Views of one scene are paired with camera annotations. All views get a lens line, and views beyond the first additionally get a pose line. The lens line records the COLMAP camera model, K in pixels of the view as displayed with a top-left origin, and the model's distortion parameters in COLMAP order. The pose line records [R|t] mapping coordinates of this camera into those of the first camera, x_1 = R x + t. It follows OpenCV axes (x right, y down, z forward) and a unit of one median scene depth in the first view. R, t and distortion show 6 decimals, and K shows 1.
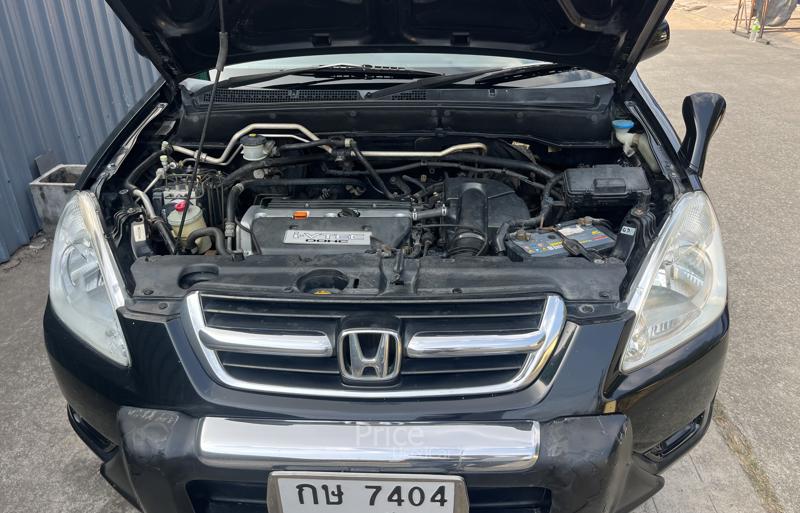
lens RADIAL K [[616.4, 0, 402.0], [0, 616.4, 256.5], [0, 0, 1]] dist [0.041780, -0.068678]
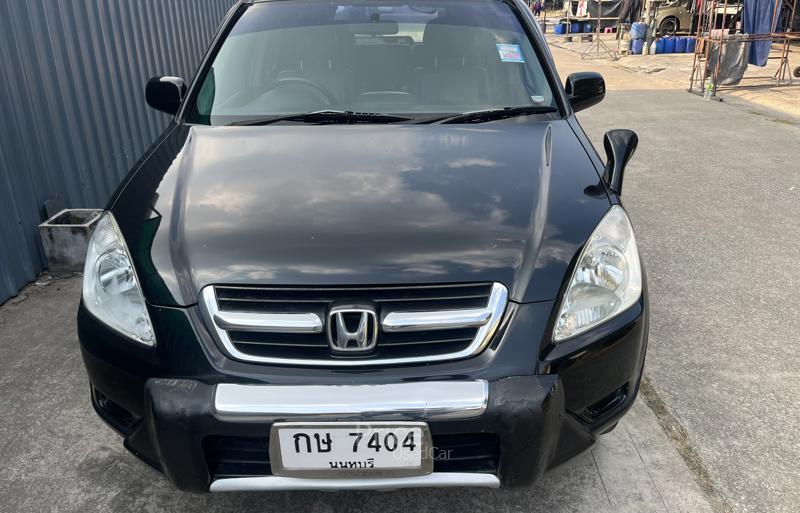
lens RADIAL K [[616.4, 0, 401.4], [0, 616.4, 256.0], [0, 0, 1]] dist [0.041780, -0.068678]
pose [[0.999553, -0.011855, 0.027442, 0.010077], [0.014369, 0.995533, -0.093314, 0.090106], [-0.026213, 0.093666, 0.995259, -0.182475]]
